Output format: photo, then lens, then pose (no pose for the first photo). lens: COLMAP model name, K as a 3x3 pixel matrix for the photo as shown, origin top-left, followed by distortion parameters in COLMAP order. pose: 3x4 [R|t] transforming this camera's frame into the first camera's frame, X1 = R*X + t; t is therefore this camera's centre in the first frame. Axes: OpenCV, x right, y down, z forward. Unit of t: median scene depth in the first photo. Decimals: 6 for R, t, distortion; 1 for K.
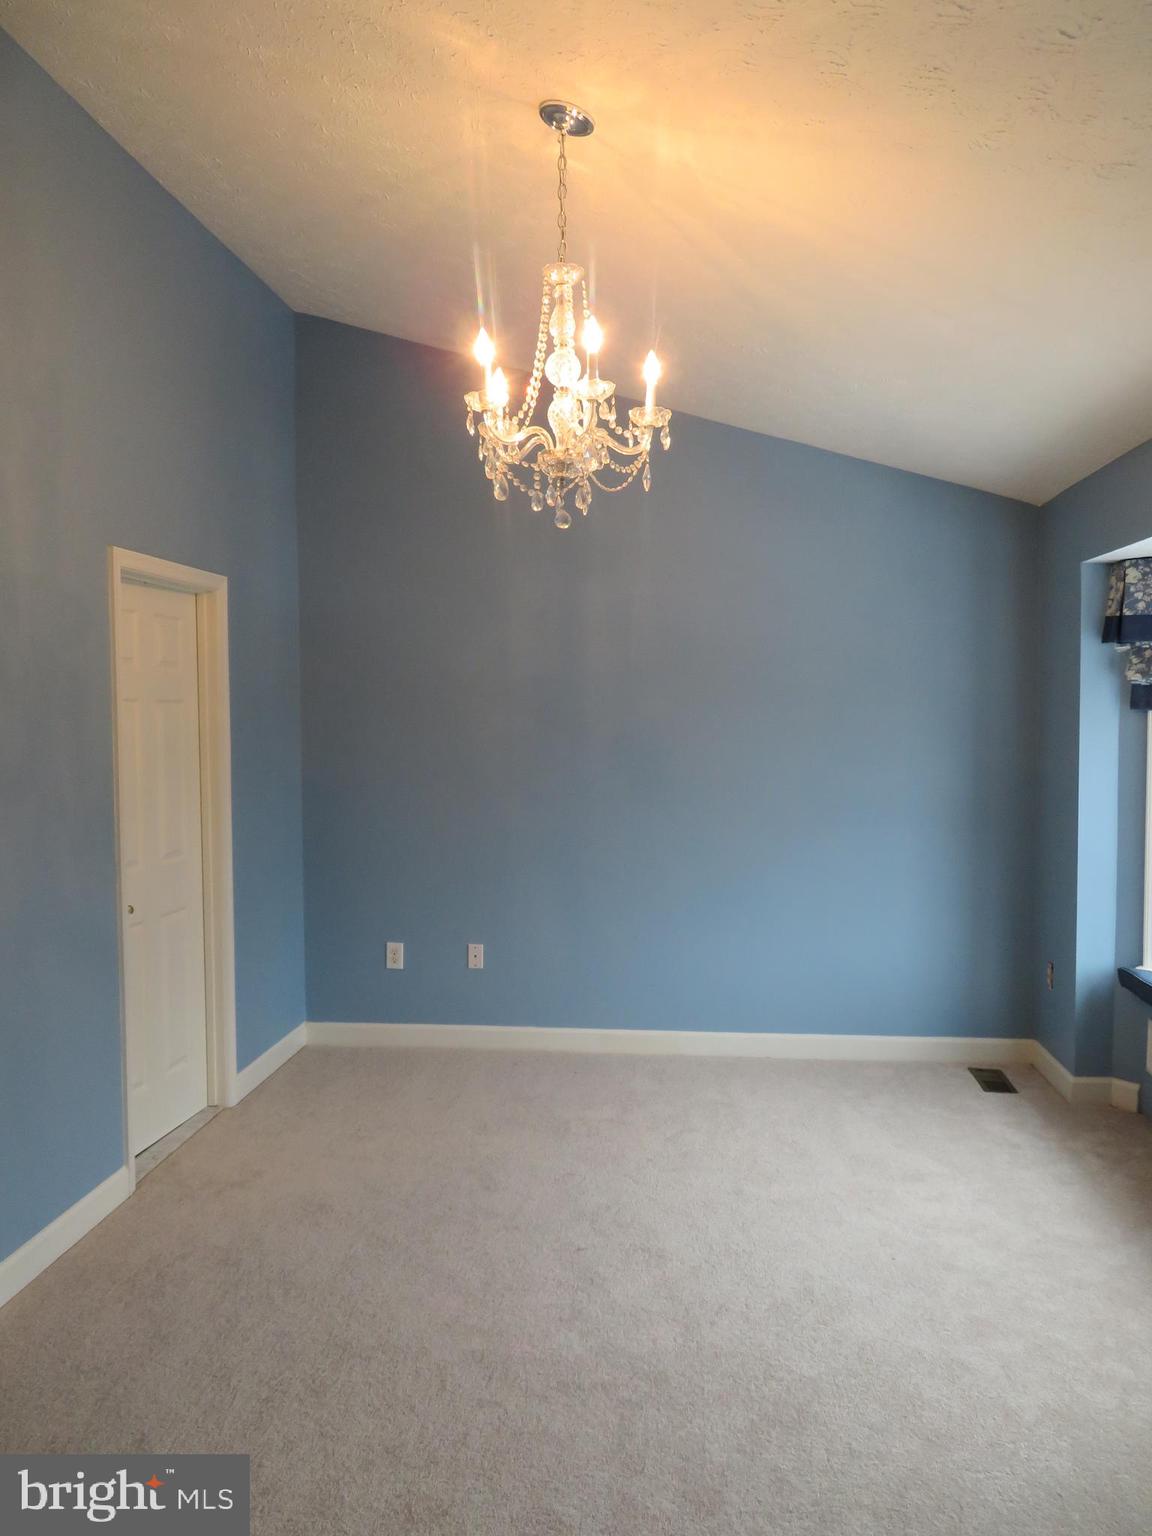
lens RADIAL K [[1100.3, 0, 576.0], [0, 1100.3, 768.0], [0, 0, 1]] dist [-0.008323, -0.001226]
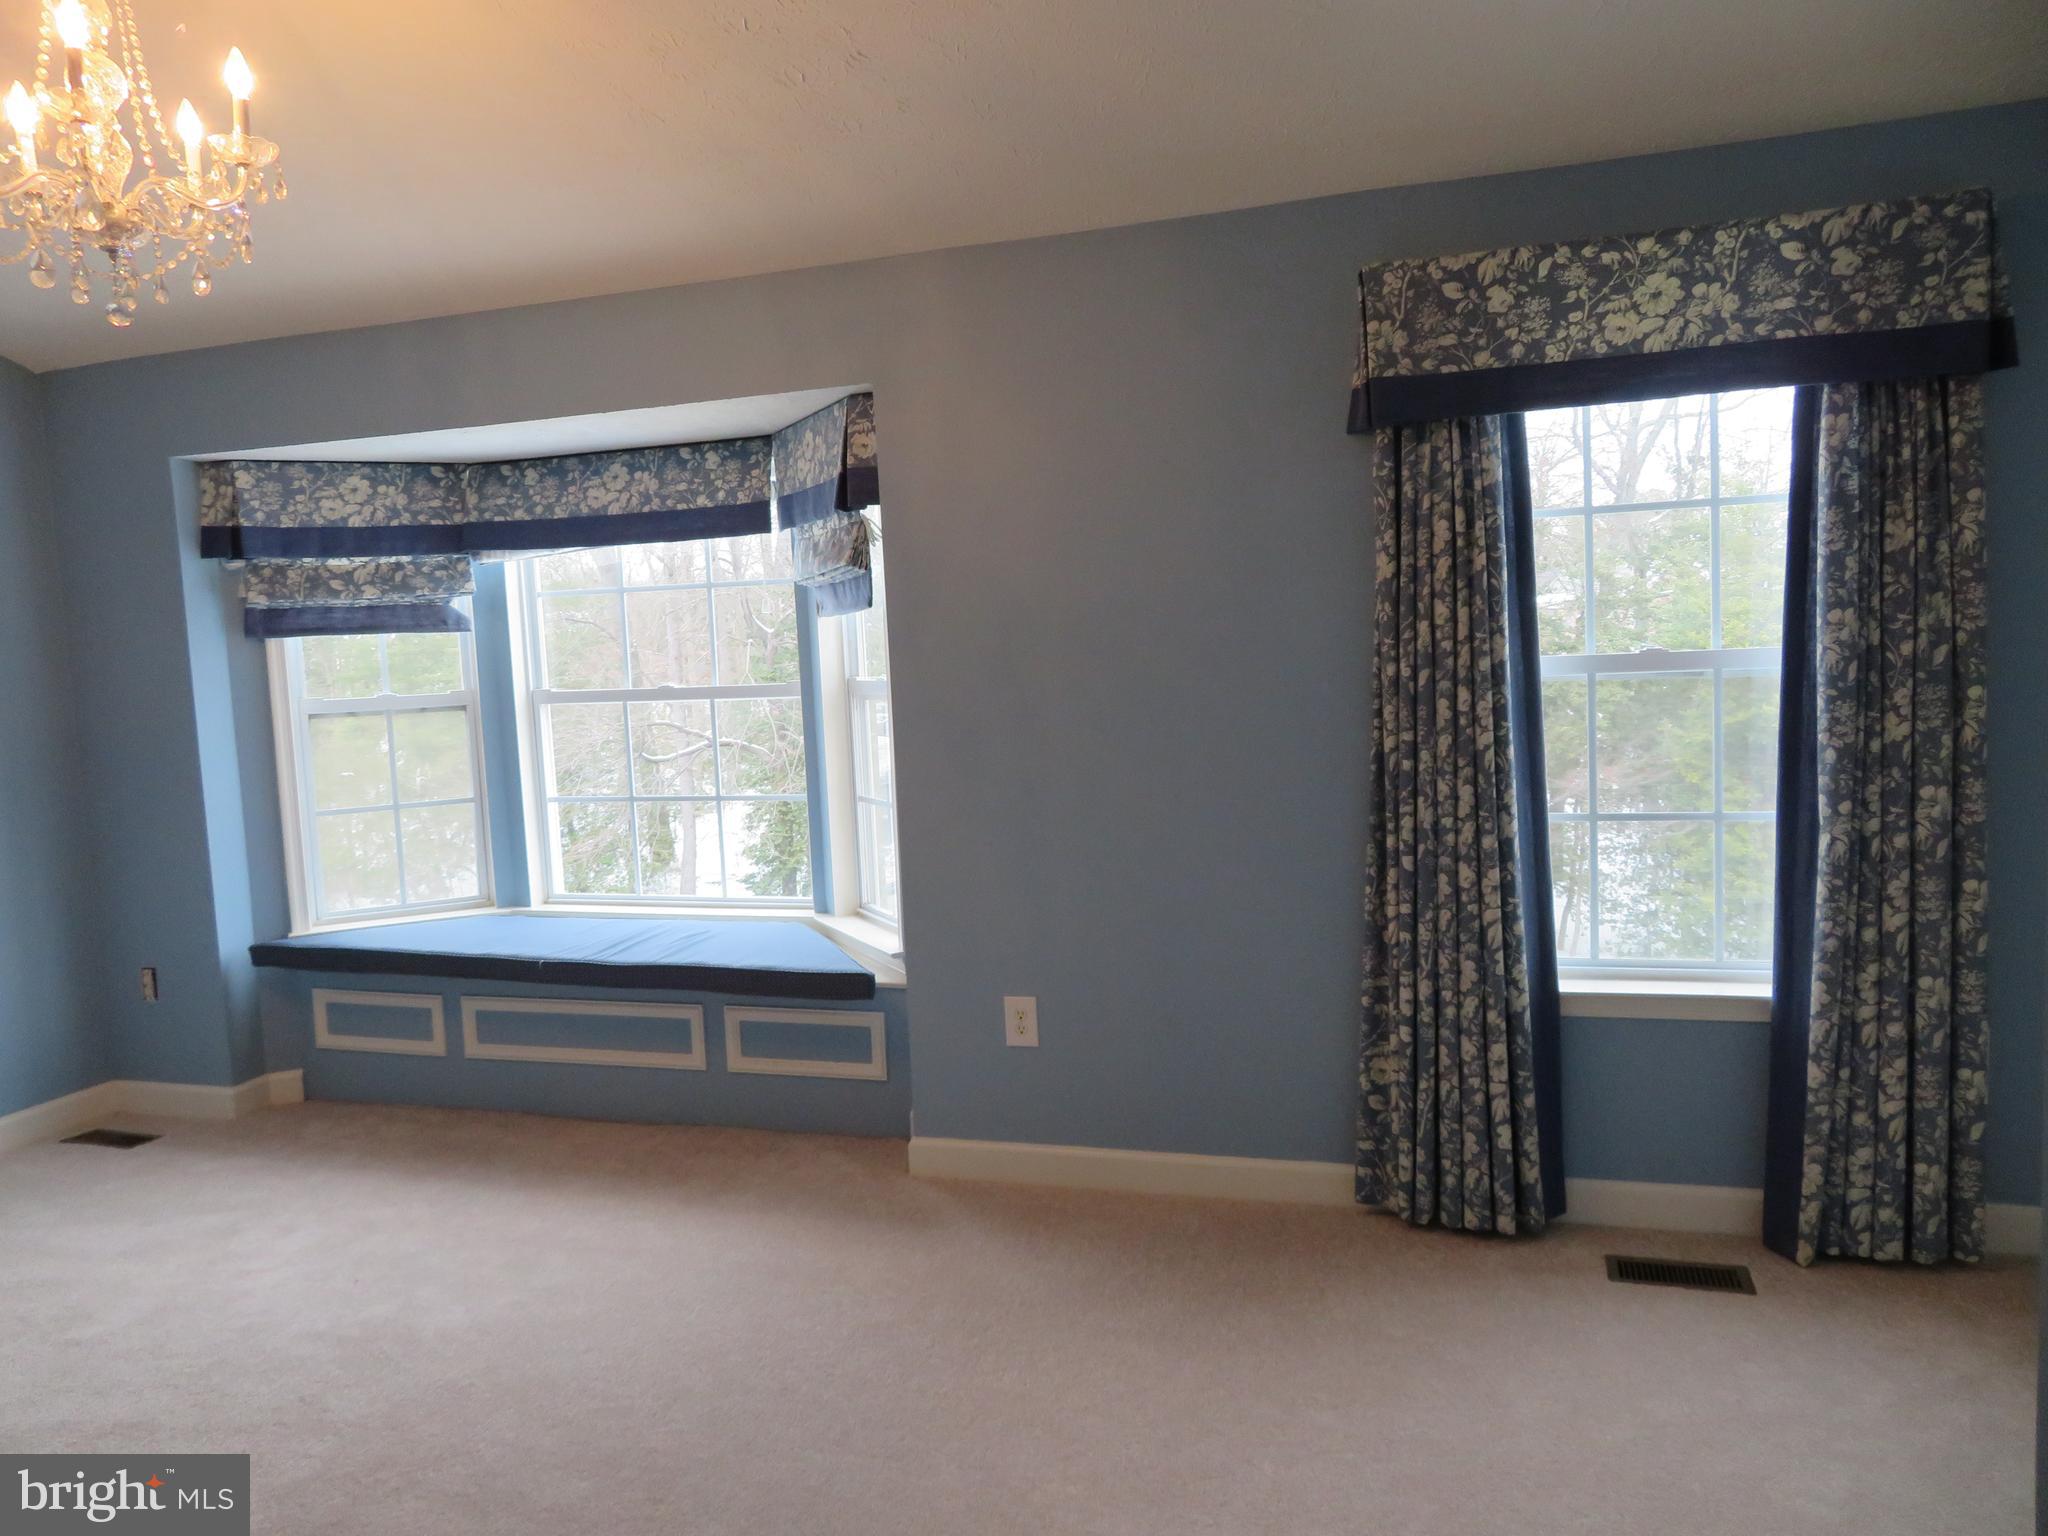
lens RADIAL K [[1467.1, 0, 1016.0], [0, 1467.1, 767.6], [0, 0, 1]] dist [-0.008323, -0.001226]
pose [[0.194384, -0.085763, 0.977169, -0.505970], [0.095358, 0.993105, 0.068193, 0.026715], [-0.976280, 0.079925, 0.201222, 0.199581]]
